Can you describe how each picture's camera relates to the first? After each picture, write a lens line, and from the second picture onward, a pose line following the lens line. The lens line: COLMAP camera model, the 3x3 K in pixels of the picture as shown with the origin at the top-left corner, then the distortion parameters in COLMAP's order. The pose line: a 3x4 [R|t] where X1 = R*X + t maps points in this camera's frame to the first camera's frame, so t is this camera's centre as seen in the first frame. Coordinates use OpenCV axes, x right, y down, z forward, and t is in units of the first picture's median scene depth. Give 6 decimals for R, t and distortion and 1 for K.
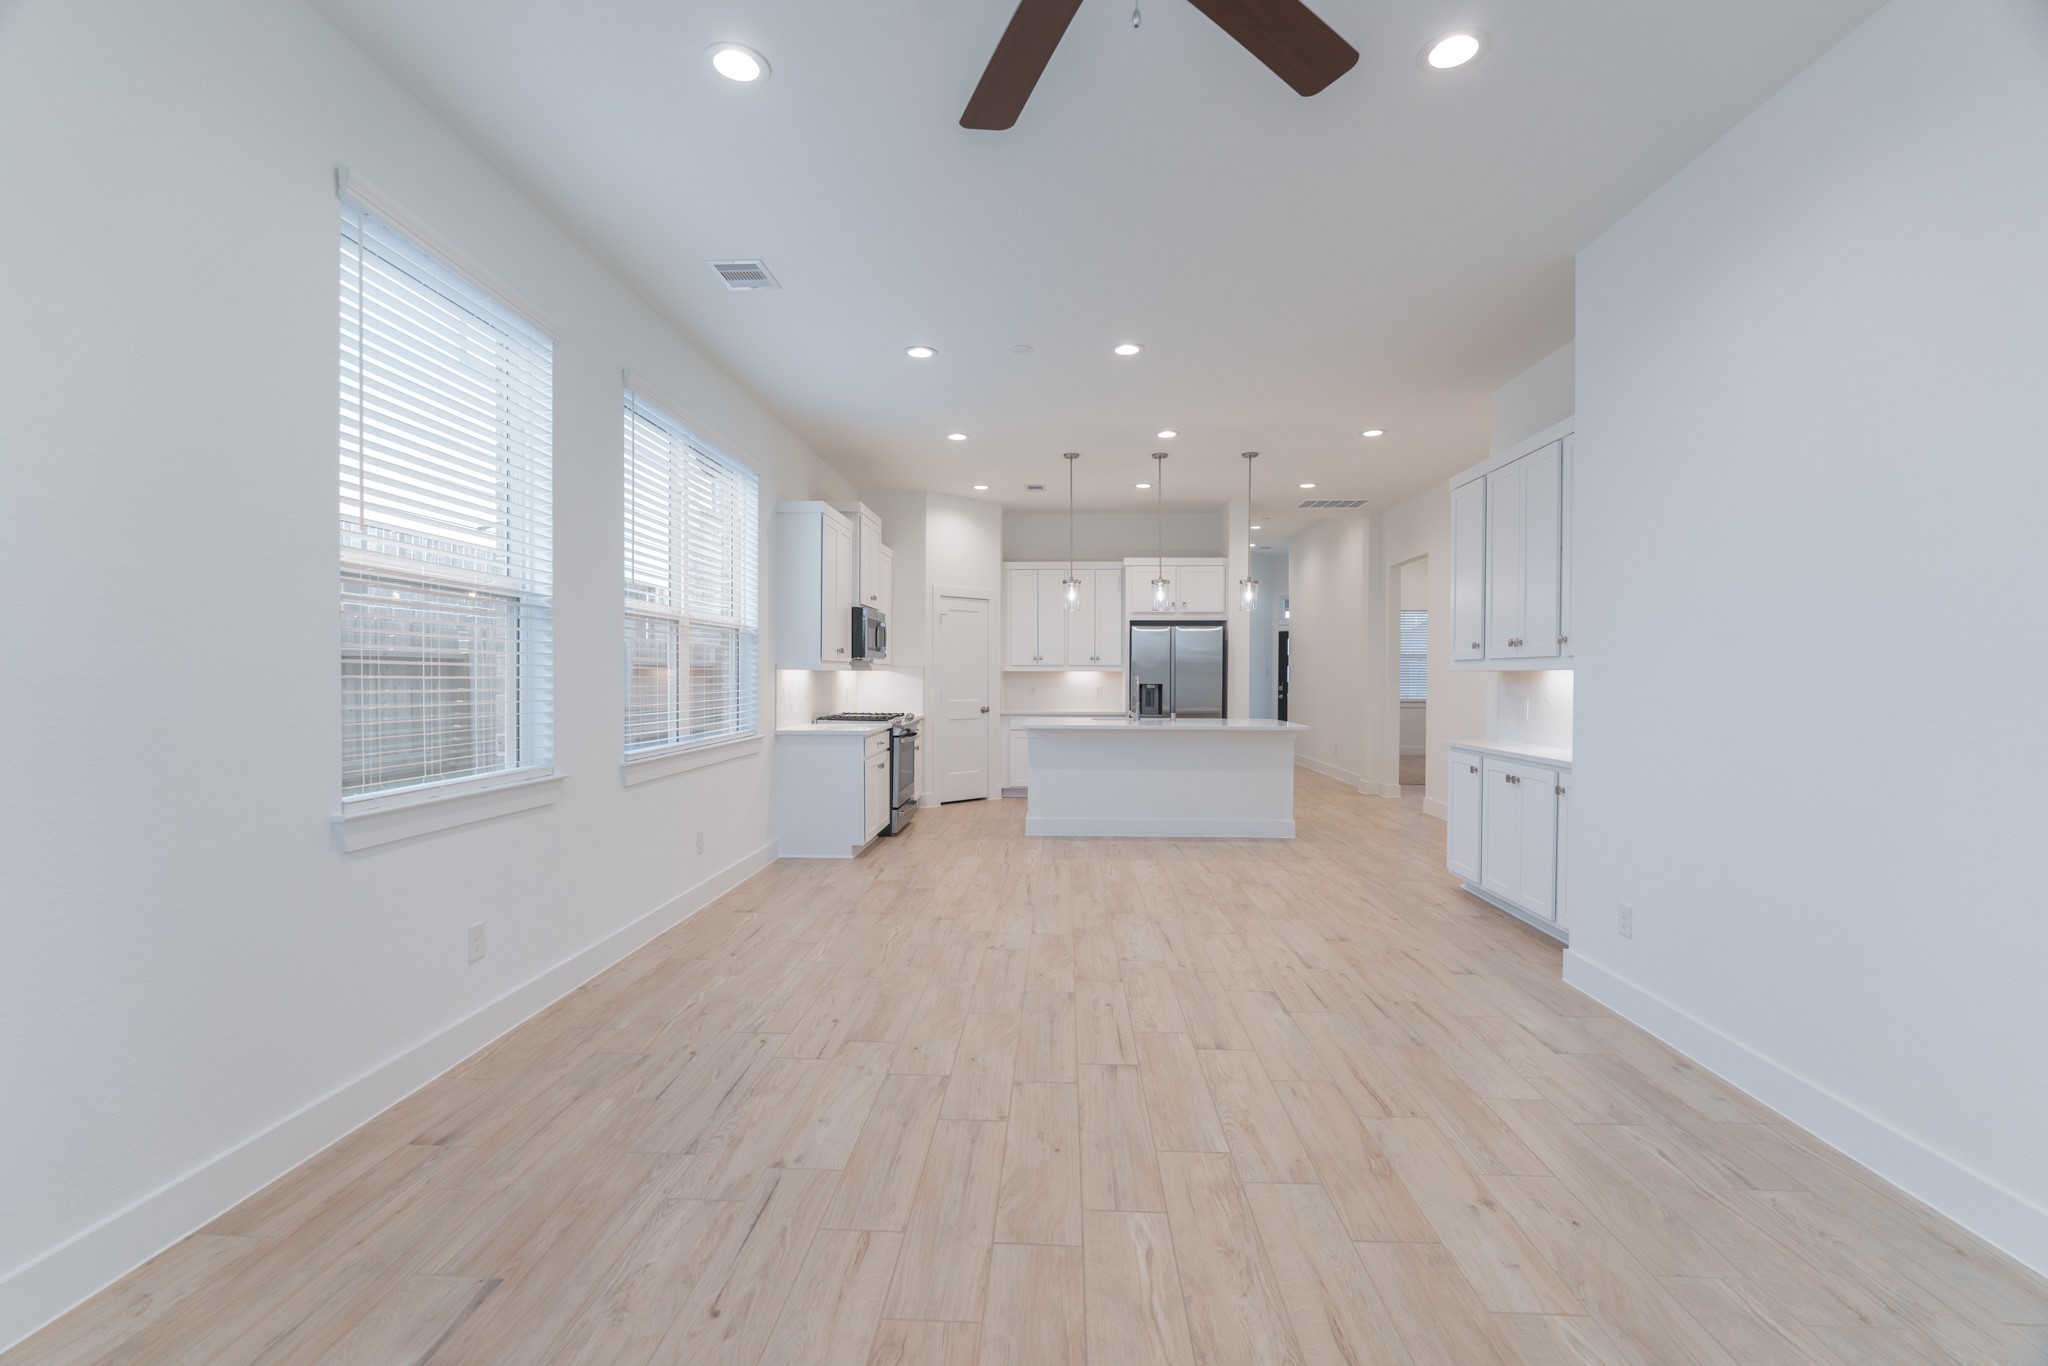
lens RADIAL K [[893.3, 0, 1018.8], [0, 893.3, 685.7], [0, 0, 1]] dist [-0.007737, 0.000510]
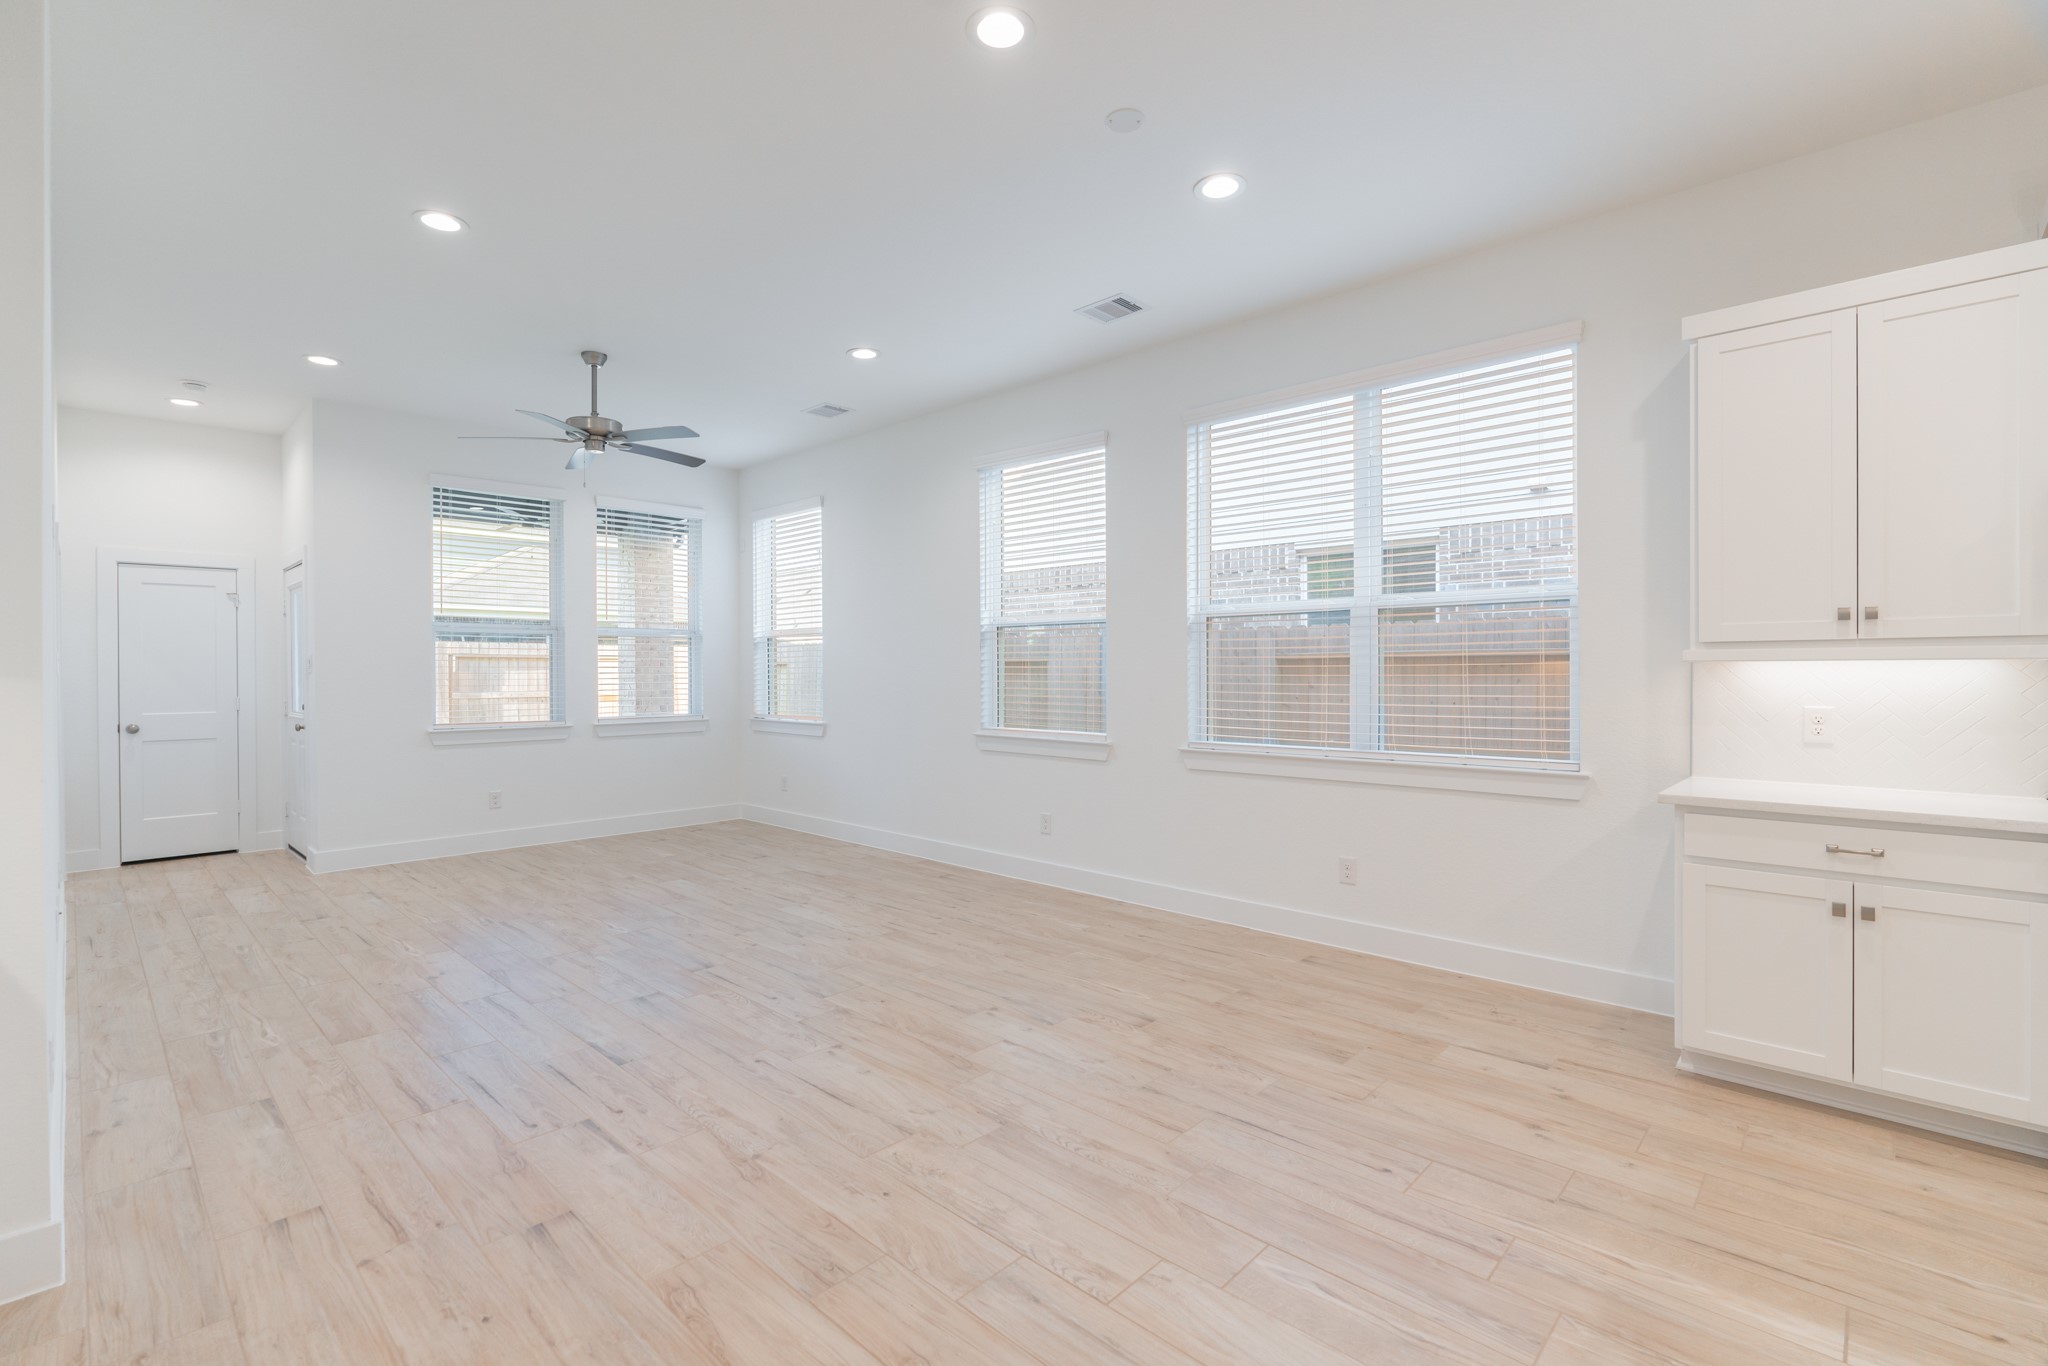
lens RADIAL K [[916.6, 0, 1032.2], [0, 916.6, 668.9], [0, 0, 1]] dist [-0.007386, -0.000051]
pose [[-0.643853, -0.004594, -0.765135, 0.571370], [-0.008951, 0.999959, 0.001528, -0.016231], [0.765097, 0.007832, -0.643868, 1.524141]]
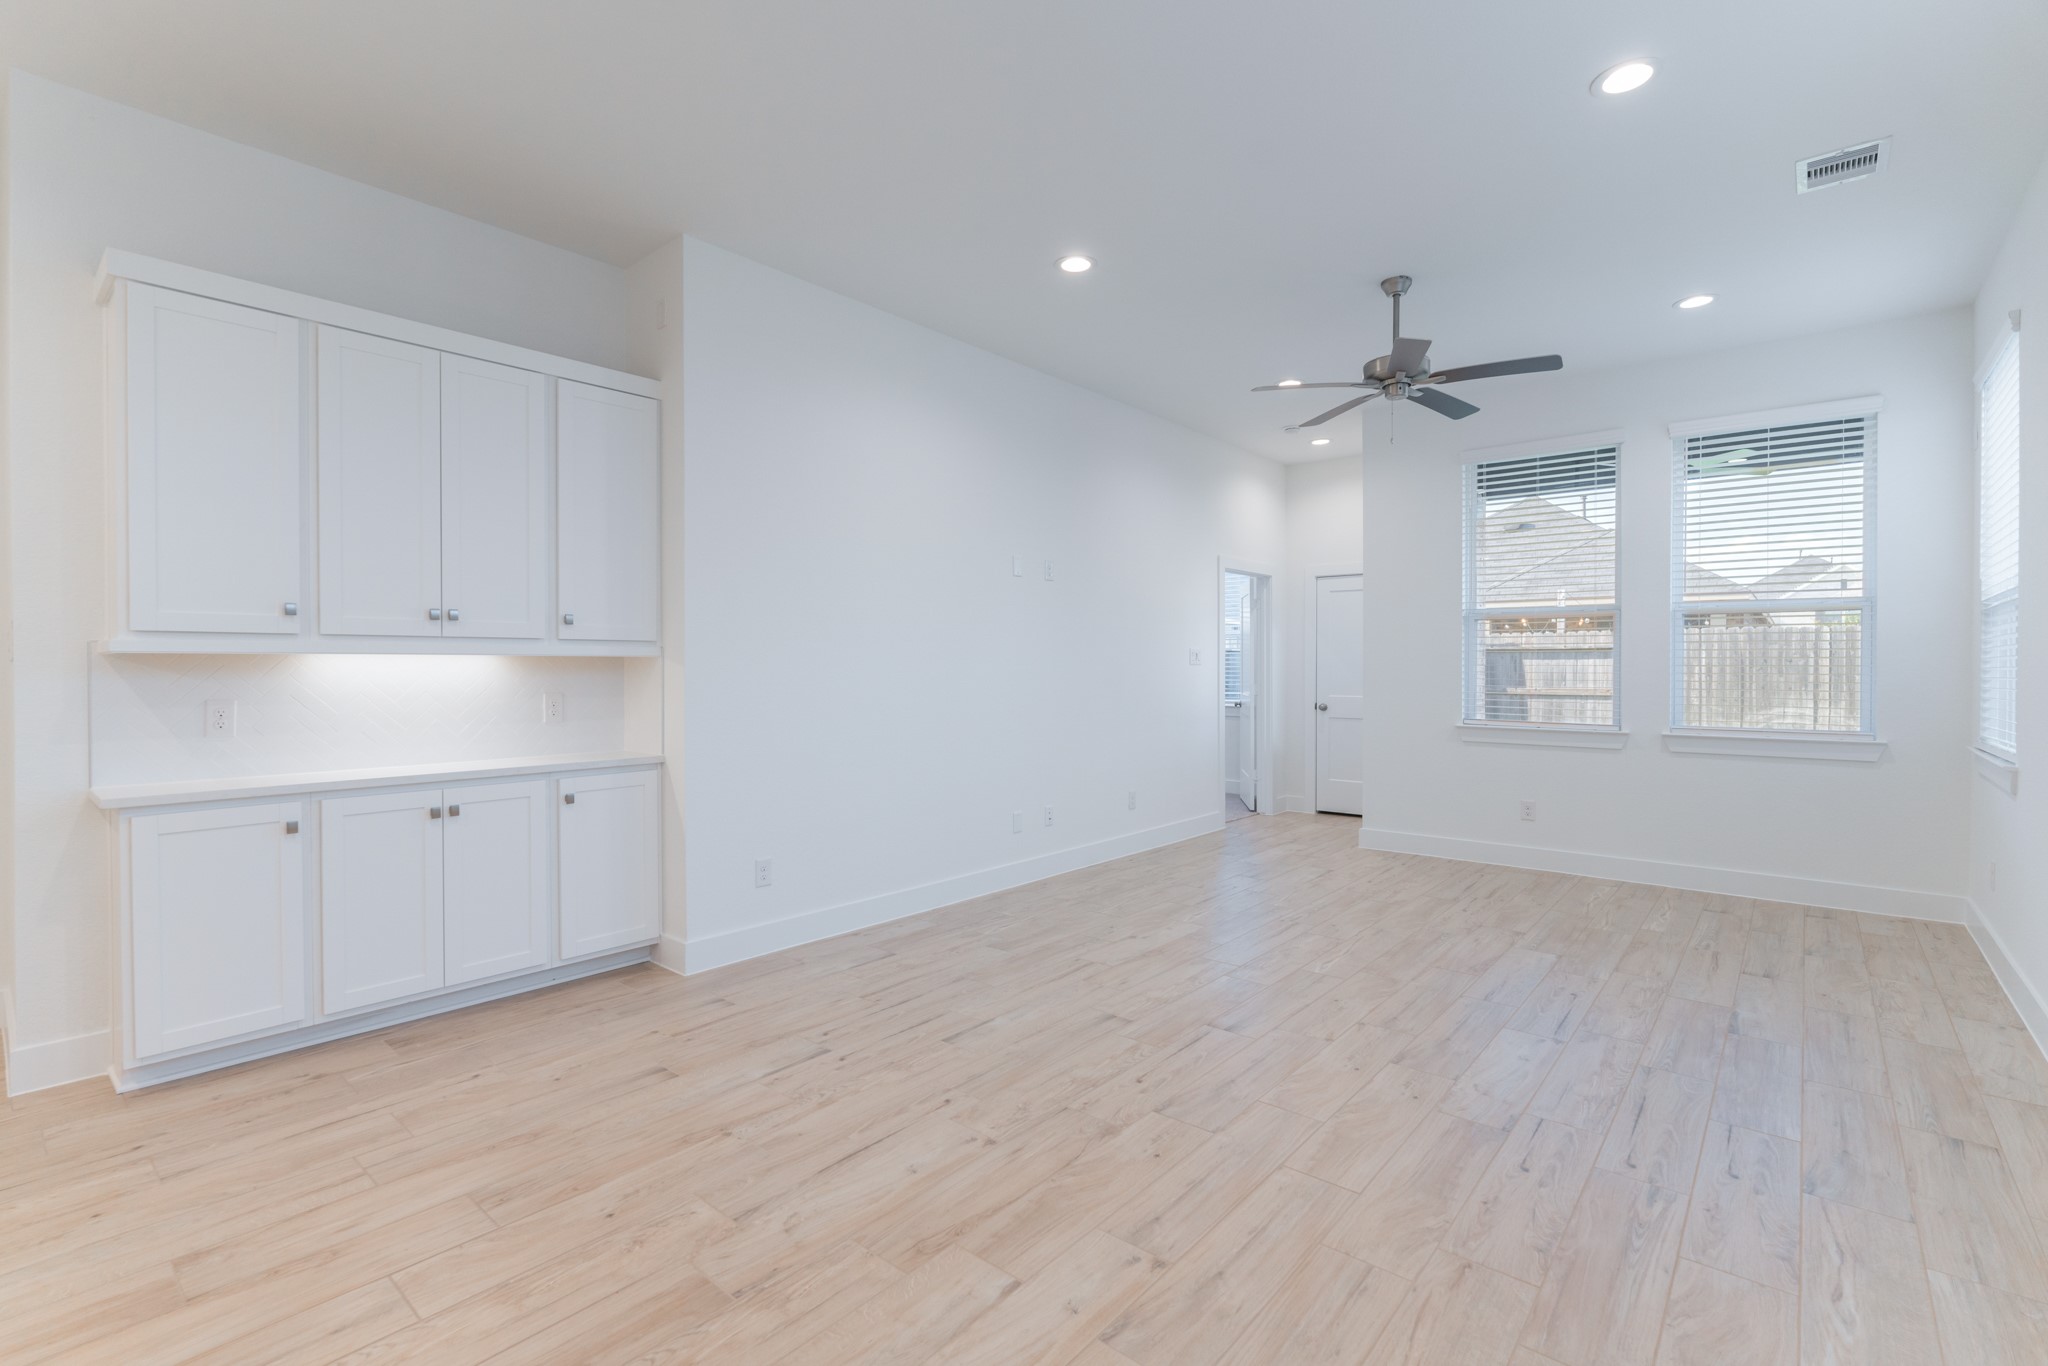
lens RADIAL K [[931.1, 0, 1008.1], [0, 931.1, 685.2], [0, 0, 1]] dist [-0.008971, 0.001138]
pose [[-0.787577, -0.017936, 0.615955, -0.249772], [0.003233, 0.999442, 0.033237, -0.017215], [-0.616208, 0.028169, -0.787080, 1.379937]]
